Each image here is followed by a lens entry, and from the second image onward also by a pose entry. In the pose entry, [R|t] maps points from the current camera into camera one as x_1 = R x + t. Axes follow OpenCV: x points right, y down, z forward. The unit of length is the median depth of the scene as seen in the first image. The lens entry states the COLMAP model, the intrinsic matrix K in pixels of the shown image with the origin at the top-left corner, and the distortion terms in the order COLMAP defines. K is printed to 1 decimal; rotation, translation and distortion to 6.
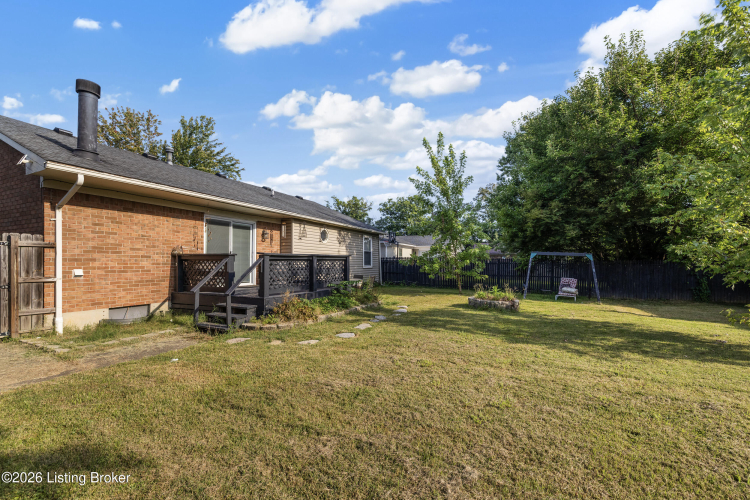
lens RADIAL K [[316.9, 0, 374.4], [0, 316.9, 244.8], [0, 0, 1]] dist [0.000484, 0.000427]
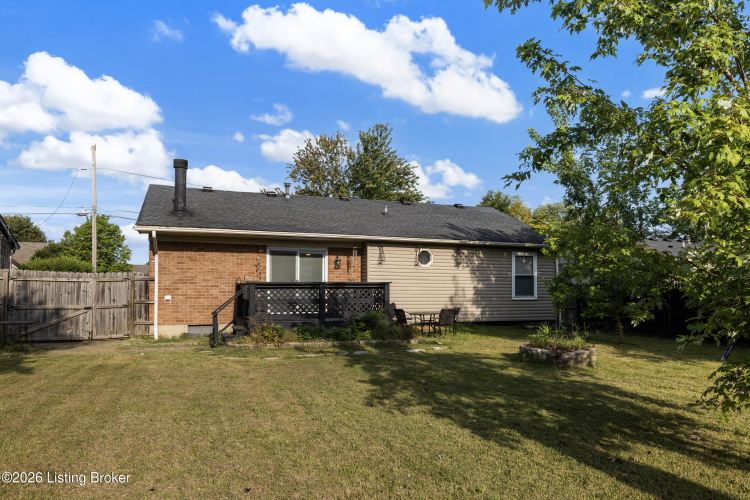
lens RADIAL K [[494.4, 0, 375.0], [0, 494.4, 250.0], [0, 0, 1]] dist [-0.001030, -0.000830]
pose [[0.716888, -0.059290, -0.694663, 1.027963], [0.035728, 0.998192, -0.048325, 0.011514], [0.696272, 0.009825, 0.717711, 0.043587]]
